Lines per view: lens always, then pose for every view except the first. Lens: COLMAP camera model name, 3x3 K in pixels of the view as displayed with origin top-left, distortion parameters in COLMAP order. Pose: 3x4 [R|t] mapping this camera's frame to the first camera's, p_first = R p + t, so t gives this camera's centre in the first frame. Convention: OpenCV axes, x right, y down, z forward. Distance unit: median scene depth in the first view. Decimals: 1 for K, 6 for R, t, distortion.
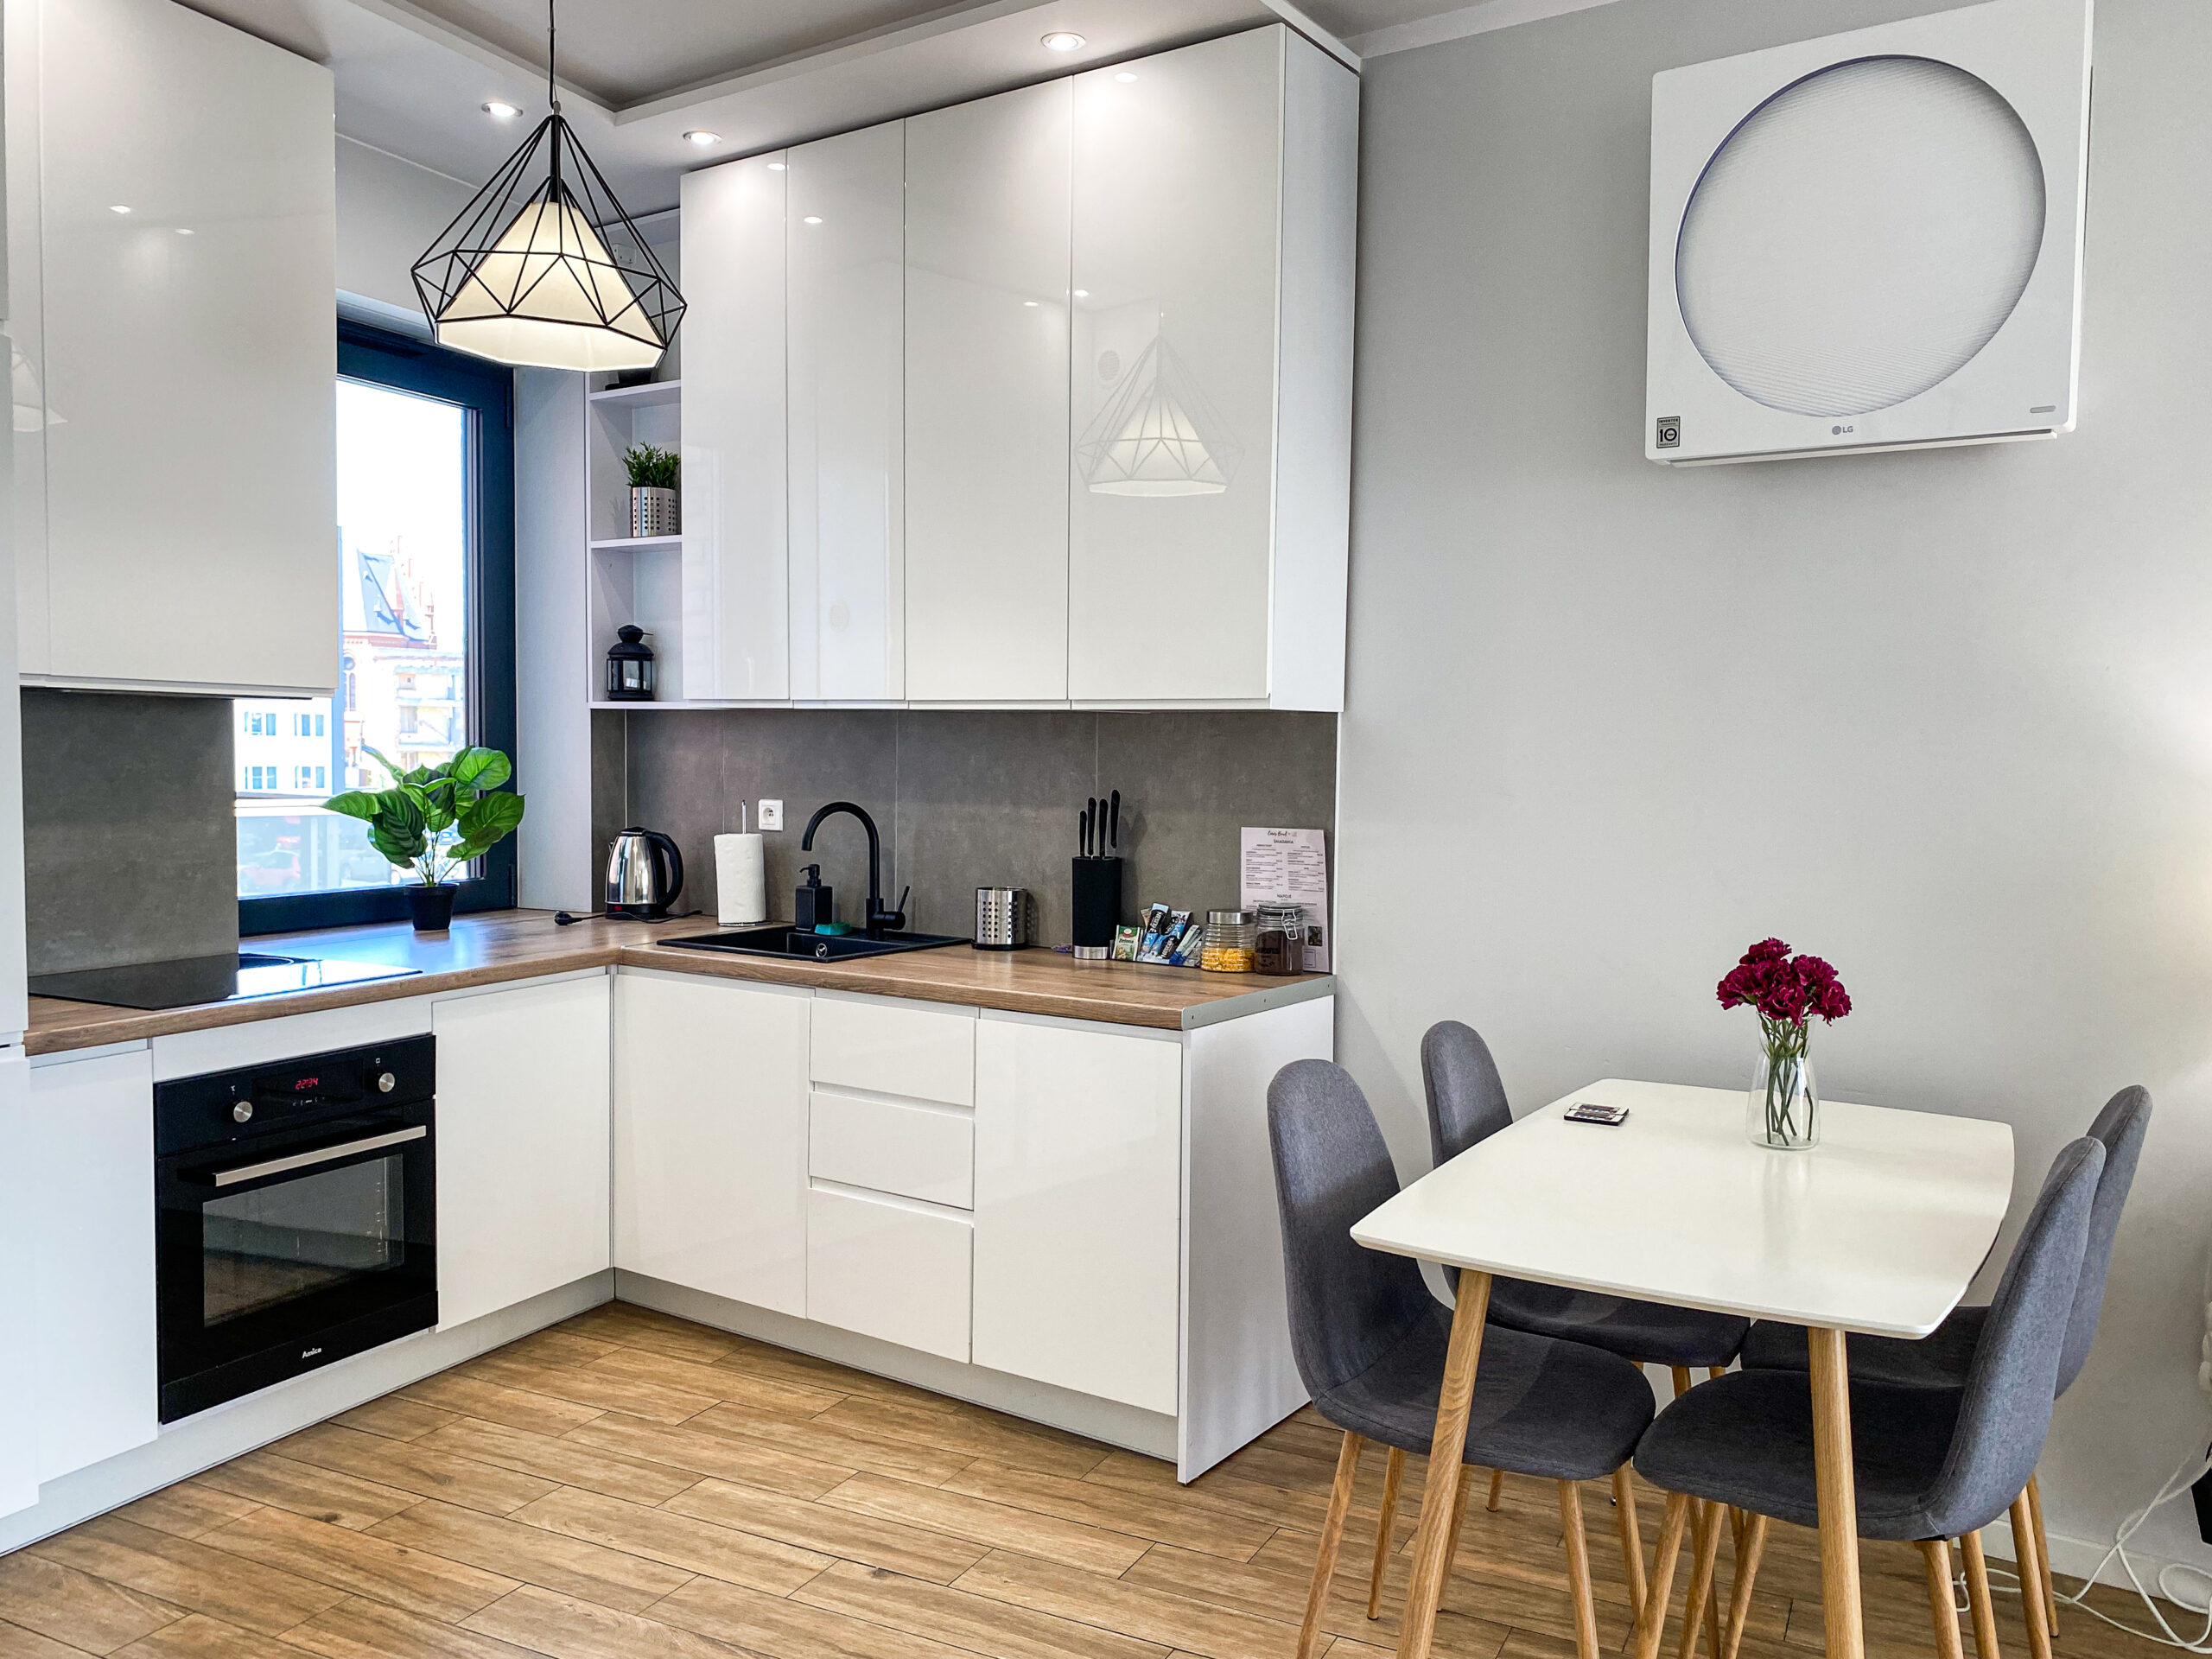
lens RADIAL K [[1725.7, 0, 1104.6], [0, 1725.7, 849.5], [0, 0, 1]] dist [0.039932, -0.044330]
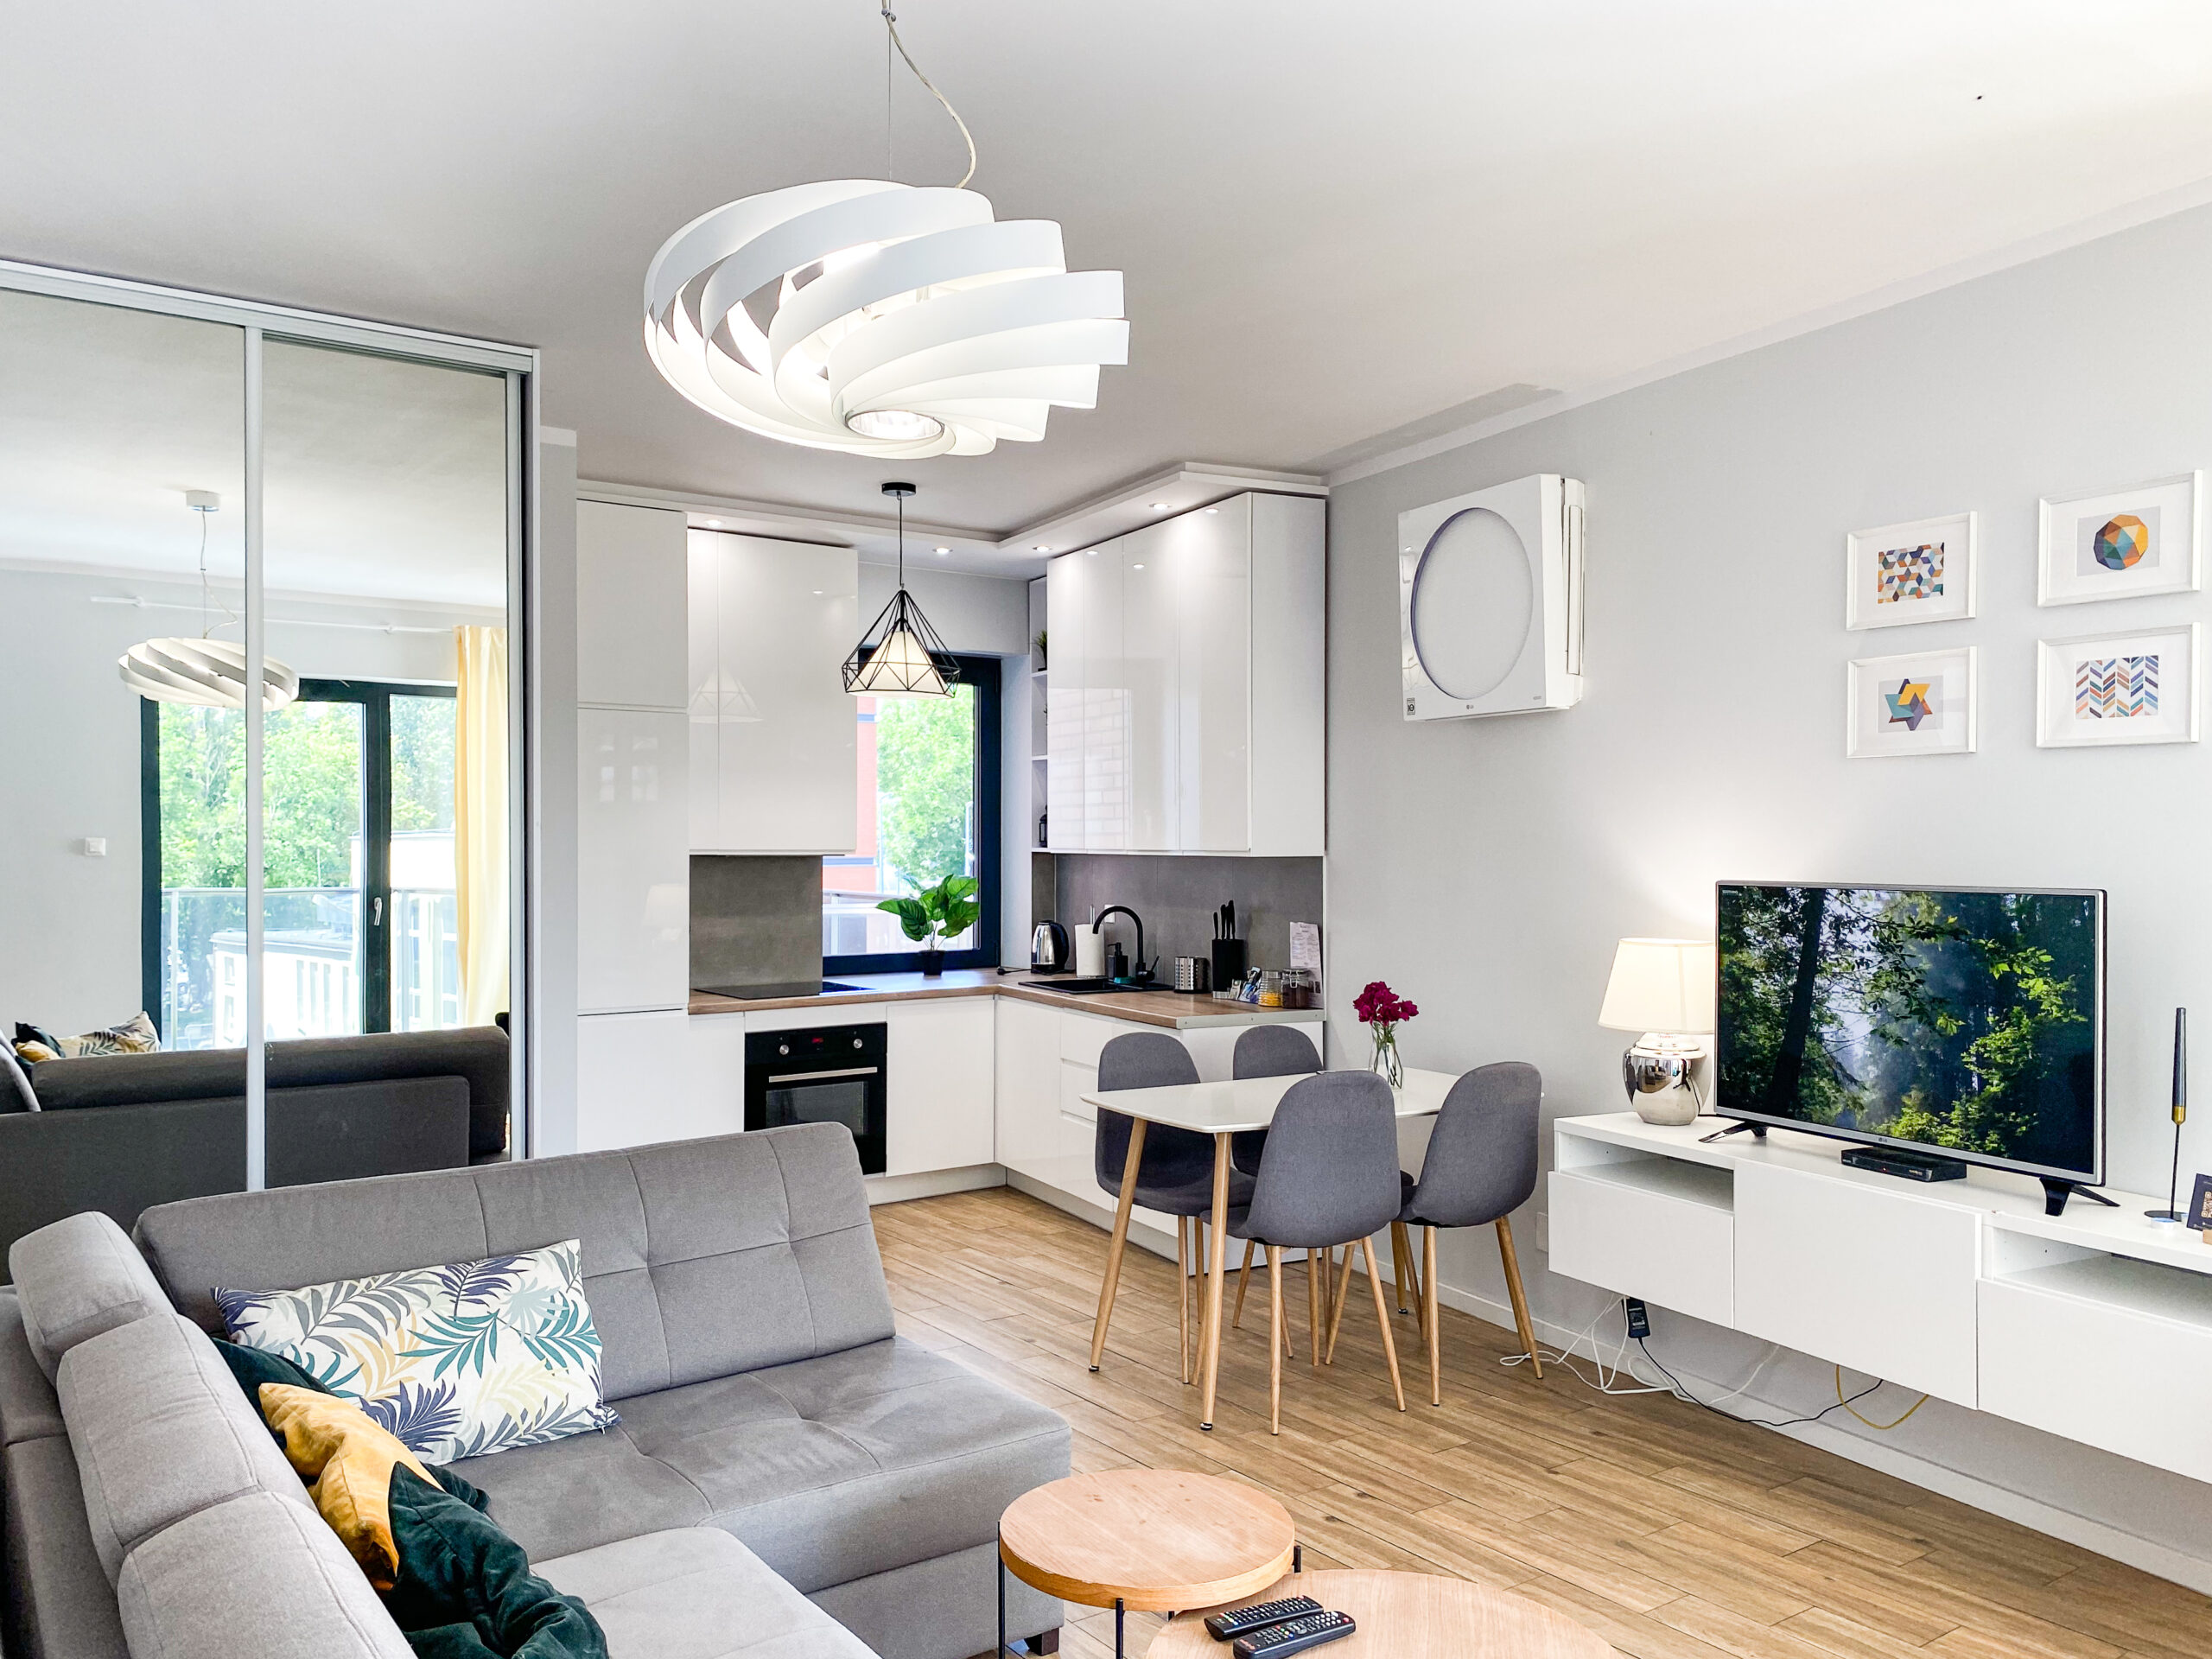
lens RADIAL K [[1682.9, 0, 1088.6], [0, 1682.9, 826.9], [0, 0, 1]] dist [0.009847, -0.009182]
pose [[0.878129, -0.018599, -0.478062, 0.652321], [-0.015099, 0.997669, -0.066548, 0.005975], [0.478185, 0.065656, 0.875802, -0.519970]]
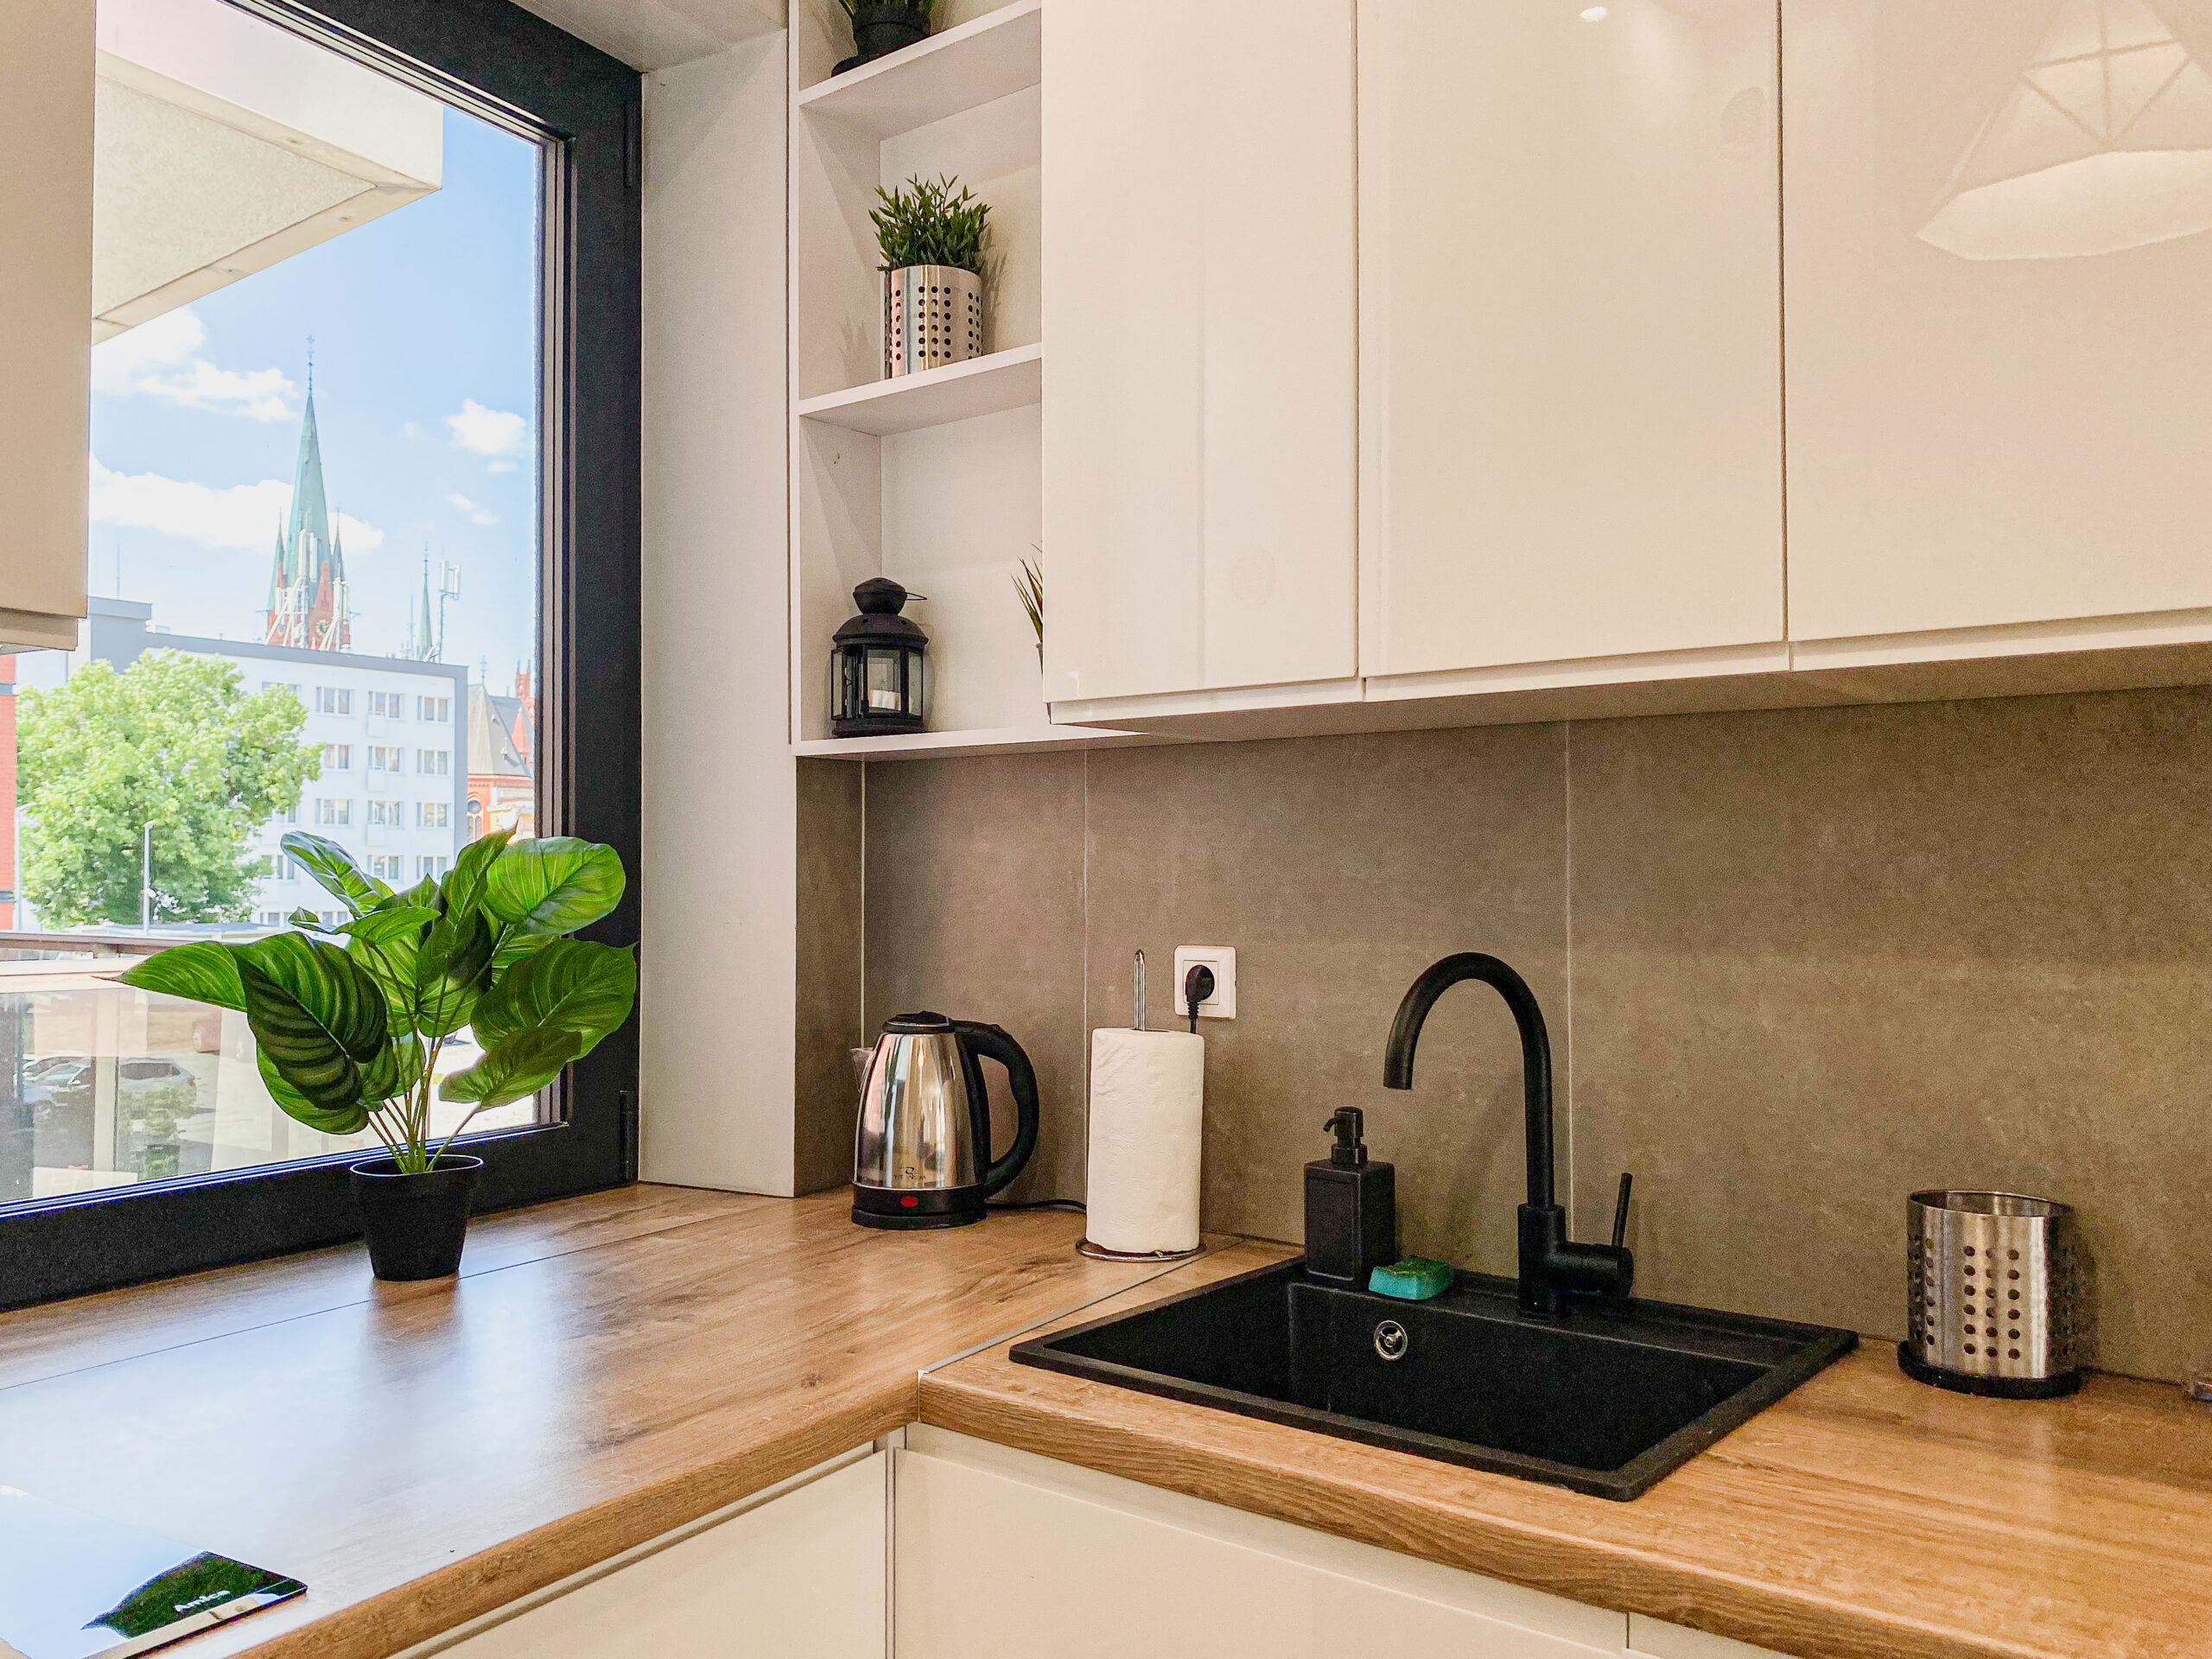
lens RADIAL K [[1786.7, 0, 1126.6], [0, 1786.7, 839.5], [0, 0, 1]] dist [0.085183, -0.164954]
pose [[0.997752, -0.015253, -0.065257, -0.212171], [0.009922, 0.996644, -0.081250, -0.022668], [0.066277, 0.080420, 0.994555, 0.633765]]
